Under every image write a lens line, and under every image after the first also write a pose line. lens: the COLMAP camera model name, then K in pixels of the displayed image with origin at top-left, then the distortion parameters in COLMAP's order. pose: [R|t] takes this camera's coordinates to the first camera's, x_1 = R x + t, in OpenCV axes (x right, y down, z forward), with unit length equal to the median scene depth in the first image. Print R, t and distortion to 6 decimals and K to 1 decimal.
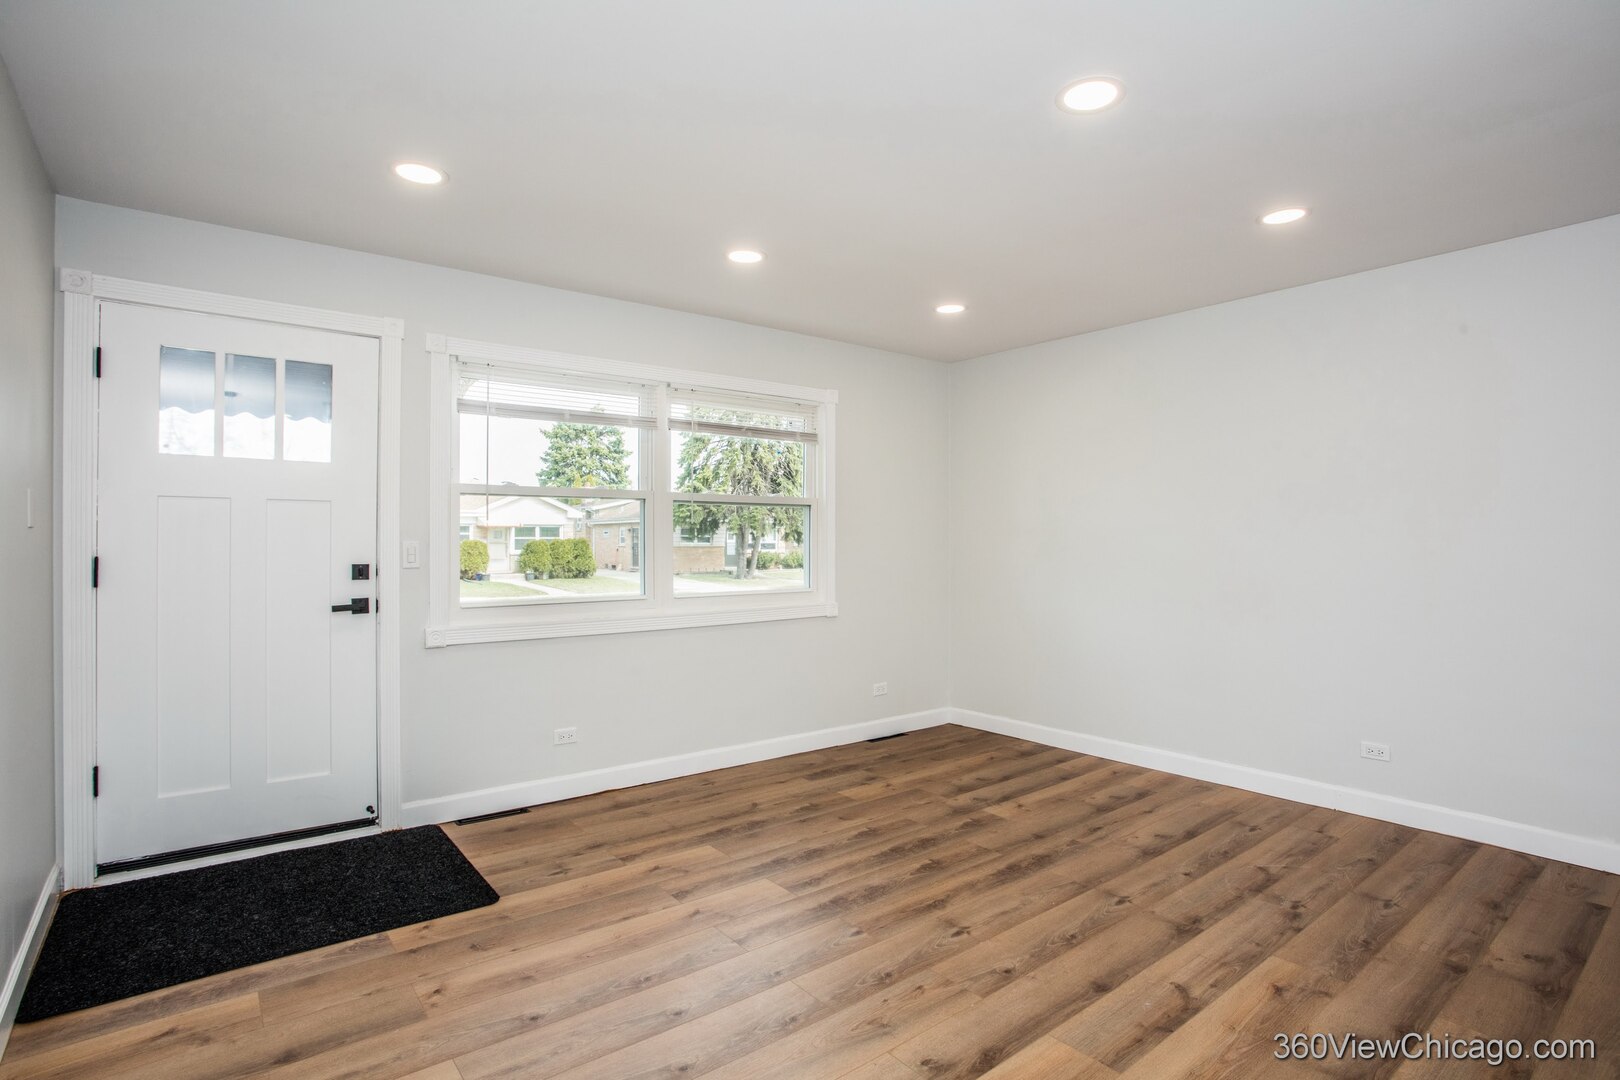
lens RADIAL K [[793.9, 0, 784.8], [0, 793.9, 540.8], [0, 0, 1]] dist [-0.078897, 0.033148]
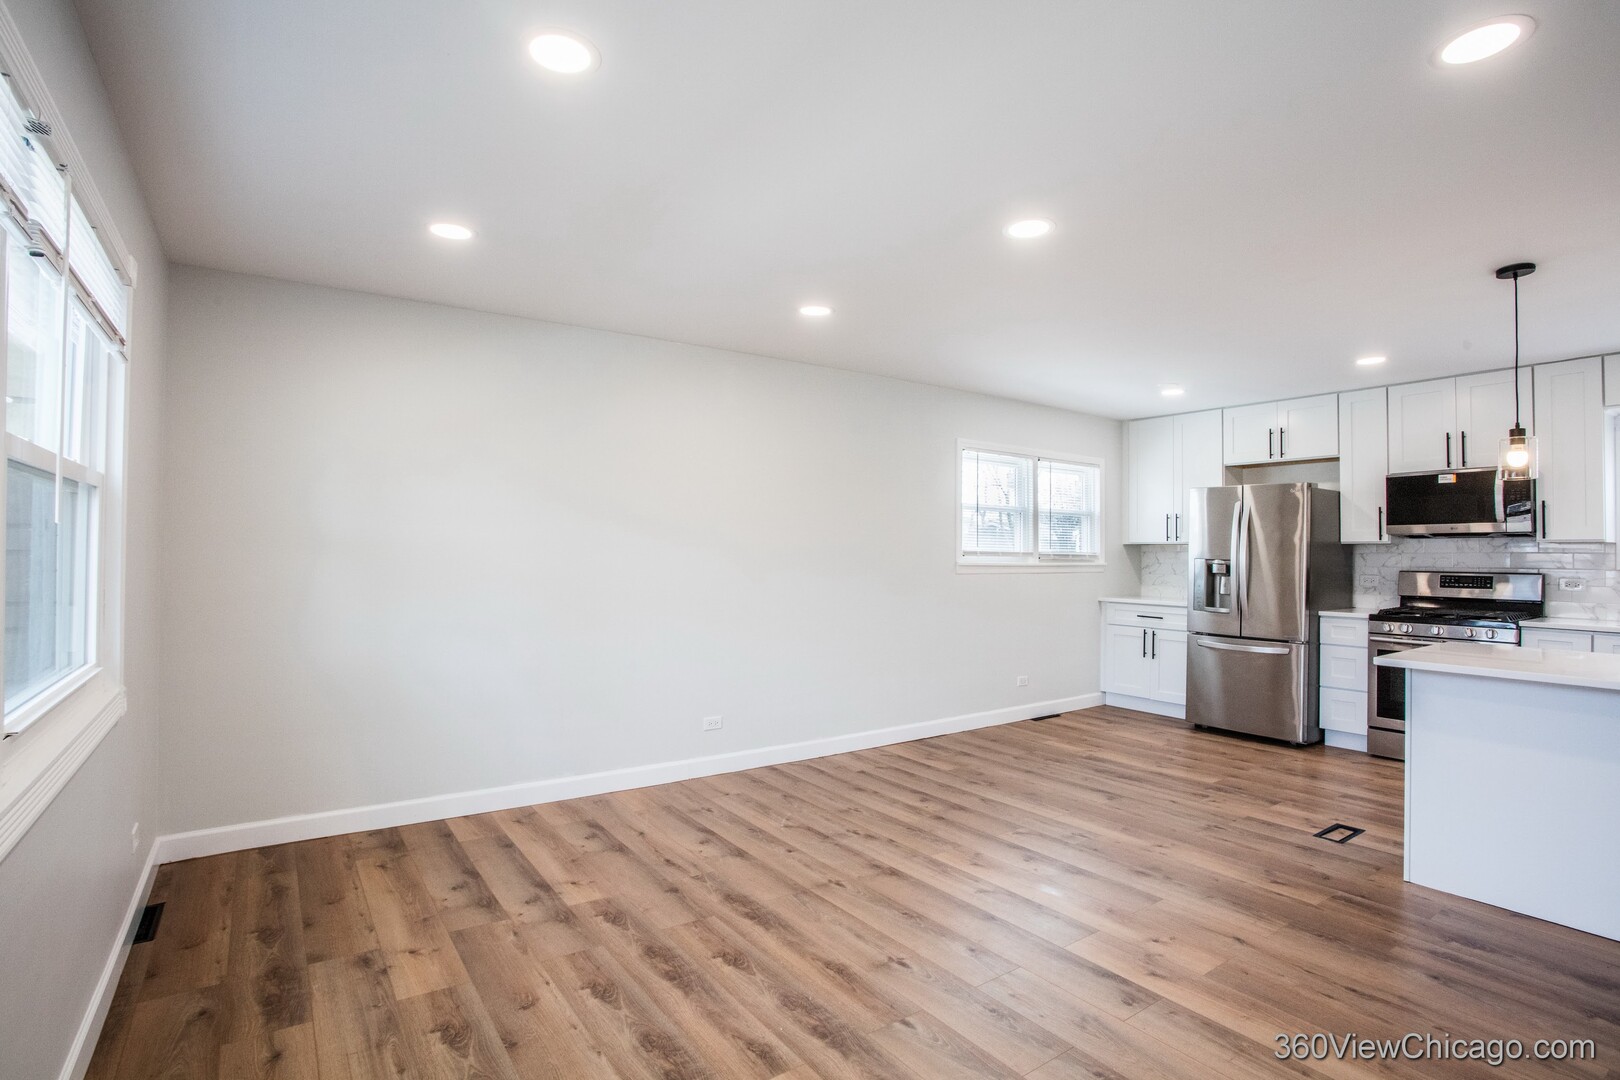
lens RADIAL K [[814.4, 0, 807.1], [0, 814.4, 539.9], [0, 0, 1]] dist [-0.082671, 0.039936]
pose [[0.033945, 0.016291, 0.999291, -0.665939], [-0.007547, 0.999843, -0.016043, -0.010781], [-0.999395, -0.006997, 0.034063, 0.915158]]
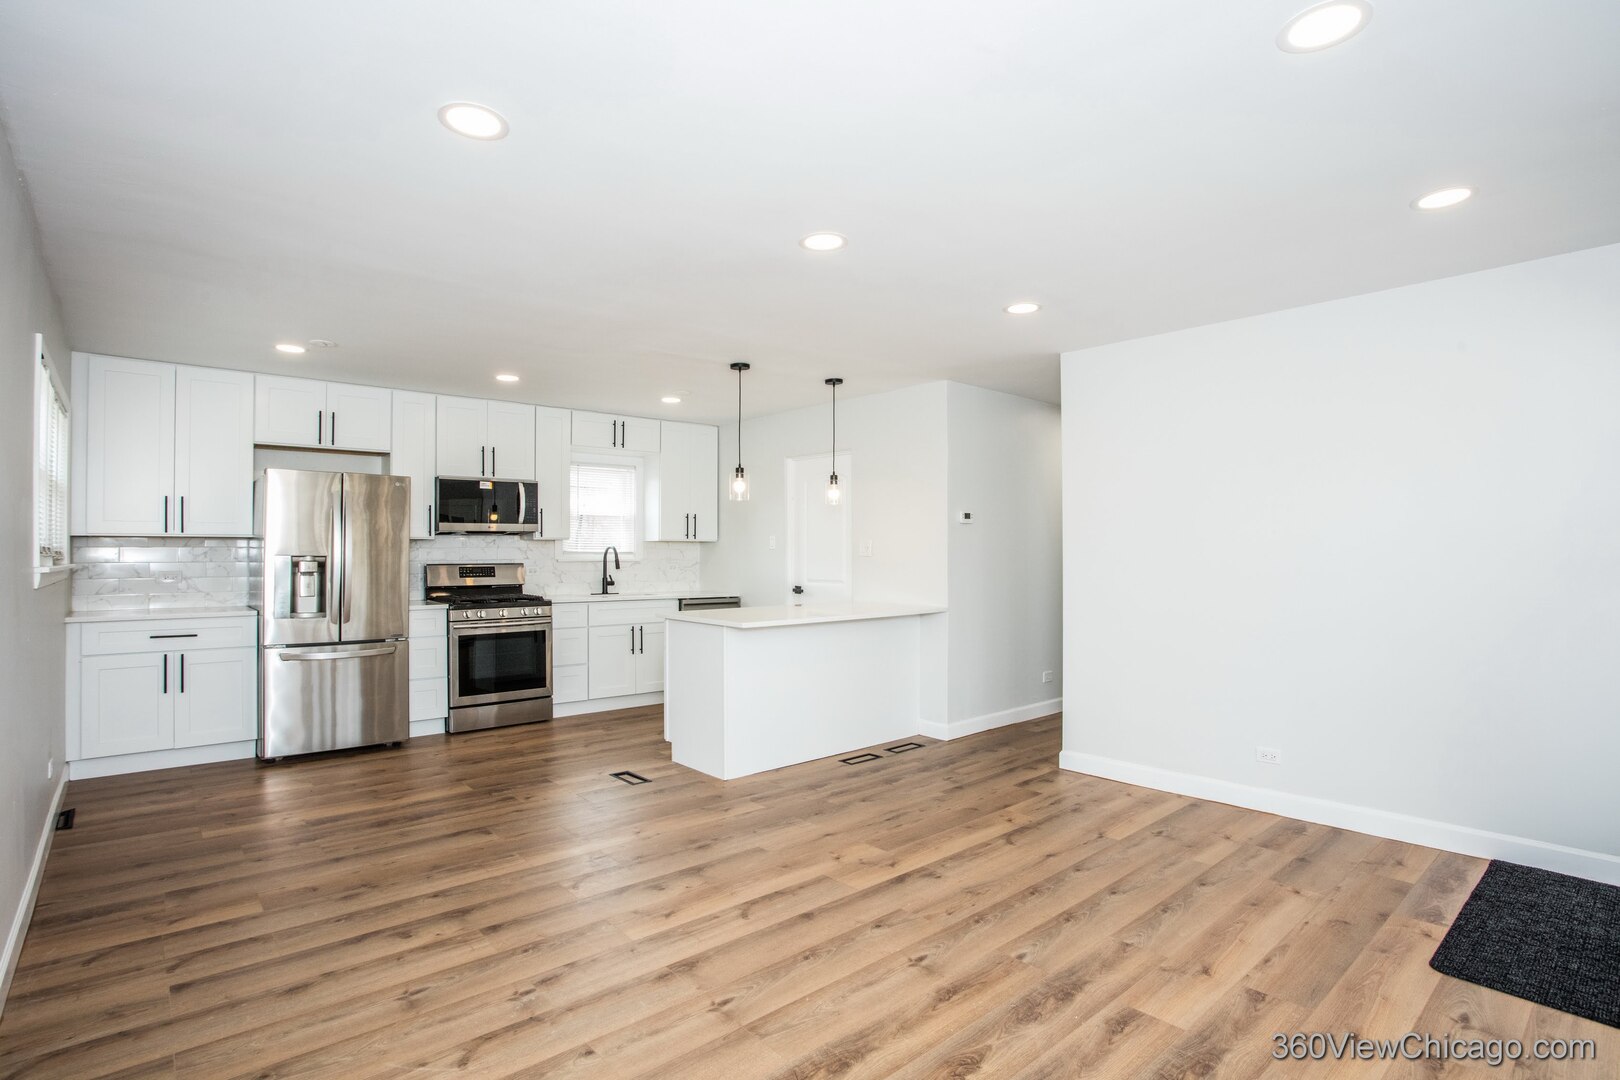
lens RADIAL K [[814.4, 0, 807.1], [0, 814.4, 539.9], [0, 0, 1]] dist [-0.082671, 0.039936]
pose [[-0.996210, 0.000925, -0.086980, 0.380955], [0.002123, 0.999904, -0.013693, -0.010453], [0.086959, -0.013825, -0.996116, 1.679444]]
